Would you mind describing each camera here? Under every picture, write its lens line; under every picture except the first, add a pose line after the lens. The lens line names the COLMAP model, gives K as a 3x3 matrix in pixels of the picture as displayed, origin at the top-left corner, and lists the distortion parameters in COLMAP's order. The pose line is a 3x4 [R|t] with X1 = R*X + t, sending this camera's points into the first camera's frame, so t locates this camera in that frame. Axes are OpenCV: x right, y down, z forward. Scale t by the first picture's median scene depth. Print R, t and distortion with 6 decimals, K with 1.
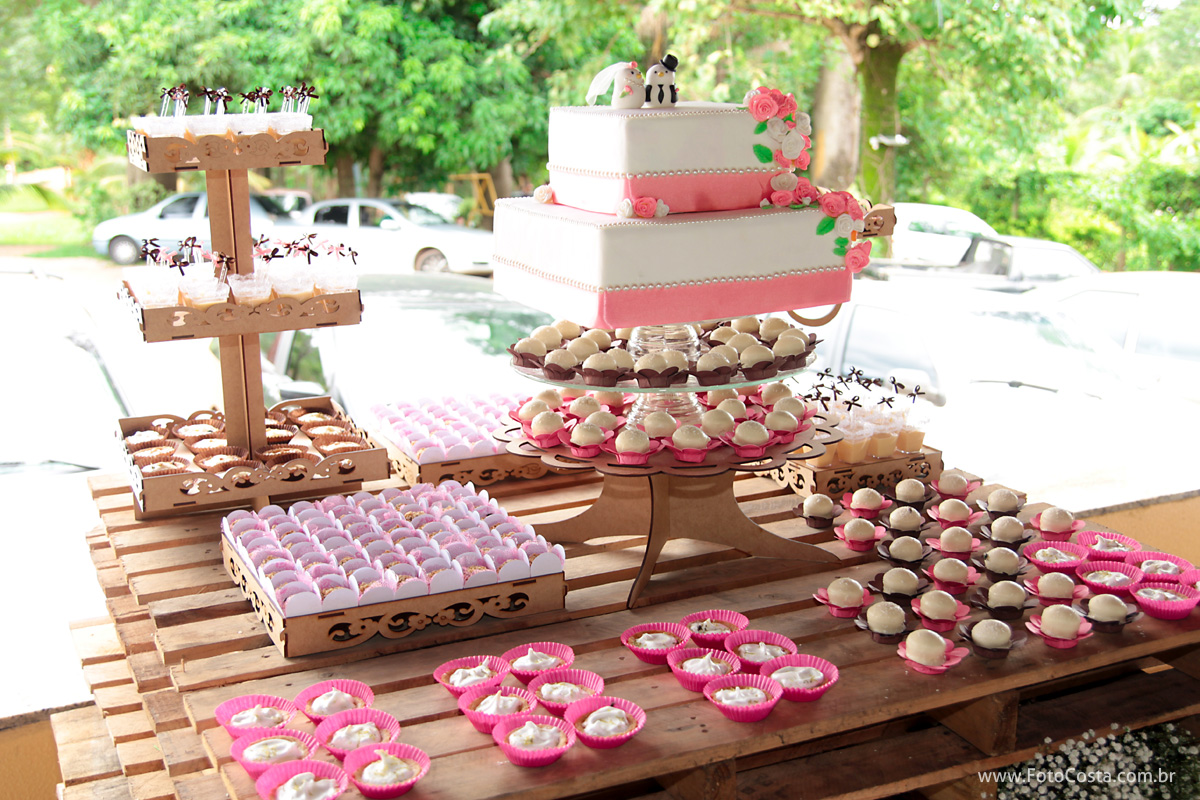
lens RADIAL K [[1339.5, 0, 600.0], [0, 1339.5, 400.0], [0, 0, 1]] dist [0.006471, 0.047767]
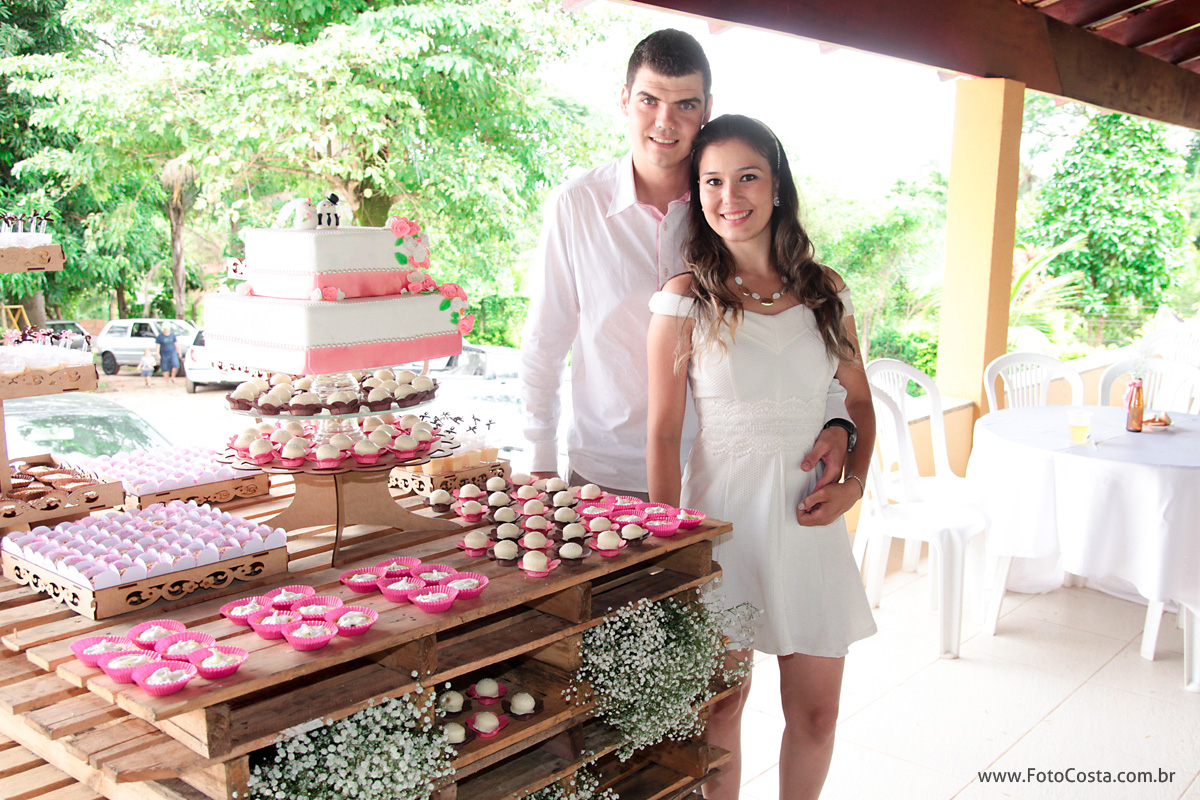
lens RADIAL K [[1149.5, 0, 600.2], [0, 1149.5, 452.7], [0, 0, 1]] dist [-0.159296, 0.291144]
pose [[0.915243, -0.059367, 0.398504, -0.193645], [0.074644, 0.996947, -0.022914, 0.079224], [-0.395927, 0.050718, 0.916880, -0.254254]]
